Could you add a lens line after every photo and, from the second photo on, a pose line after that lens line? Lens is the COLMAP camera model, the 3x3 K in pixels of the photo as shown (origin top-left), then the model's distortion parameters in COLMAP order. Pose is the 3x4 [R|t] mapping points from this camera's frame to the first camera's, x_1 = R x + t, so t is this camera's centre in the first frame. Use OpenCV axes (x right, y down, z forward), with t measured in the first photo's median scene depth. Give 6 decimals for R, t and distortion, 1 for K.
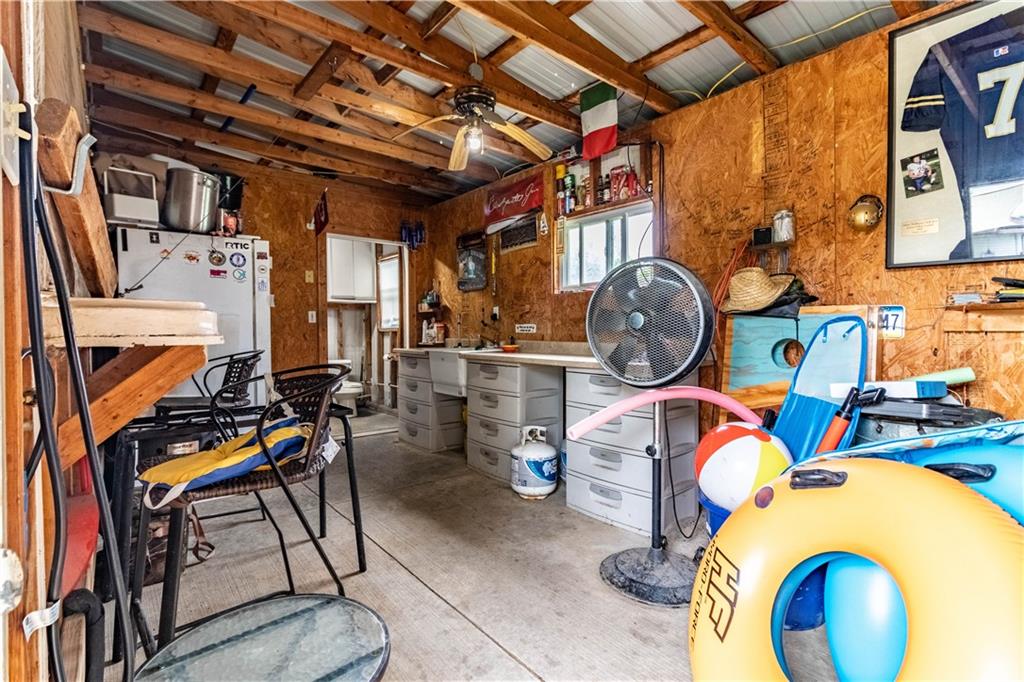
lens RADIAL K [[478.5, 0, 506.2], [0, 478.5, 329.9], [0, 0, 1]] dist [0.003356, -0.000045]
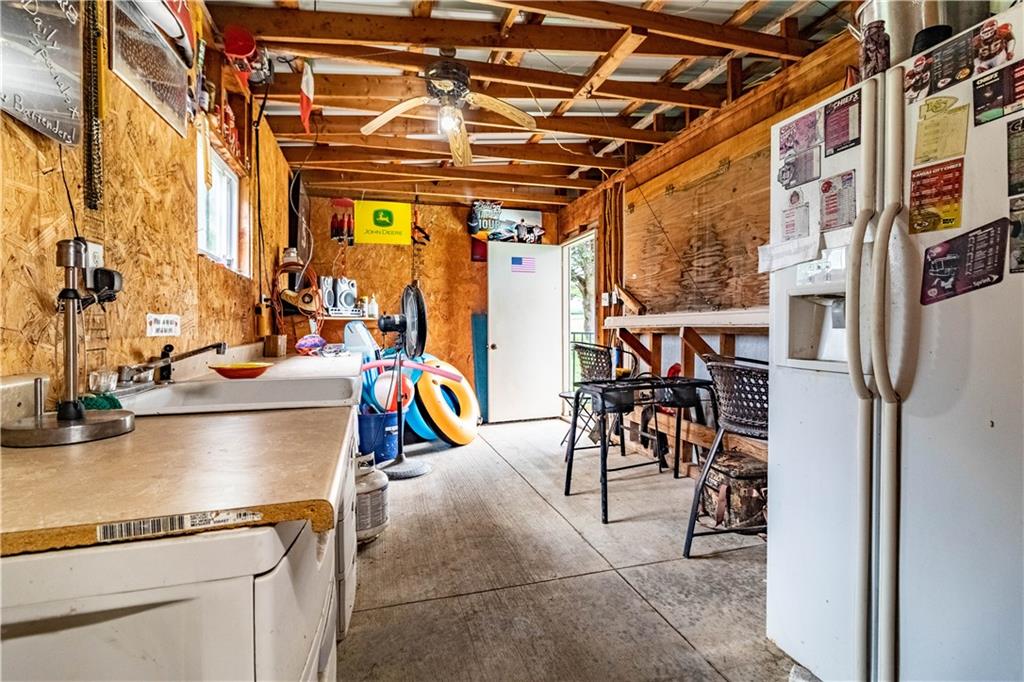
lens RADIAL K [[478.5, 0, 506.2], [0, 478.5, 329.9], [0, 0, 1]] dist [0.003356, -0.000045]
pose [[-0.918962, 0.000548, 0.394347, -0.369144], [0.005879, 0.999907, 0.012310, -0.002509], [-0.394303, 0.013631, -0.918879, 1.262414]]
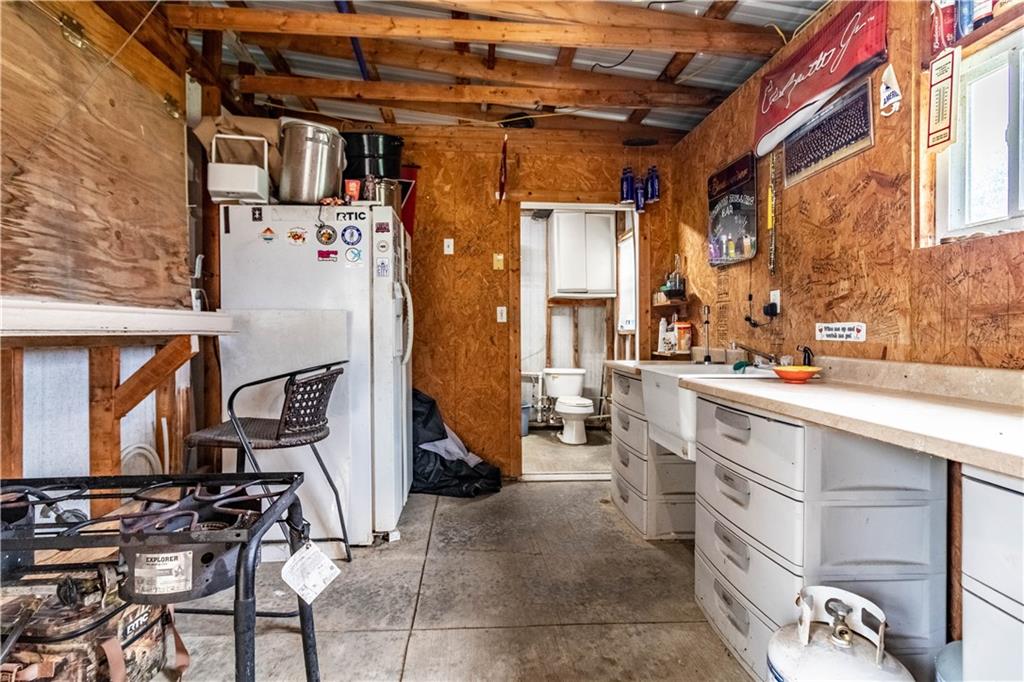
lens RADIAL K [[478.5, 0, 506.2], [0, 478.5, 329.9], [0, 0, 1]] dist [0.003356, -0.000045]
pose [[0.812889, 0.006116, -0.582387, 0.049046], [-0.008423, 0.999964, -0.001255, -0.001709], [0.582358, 0.005926, 0.812911, 0.431041]]
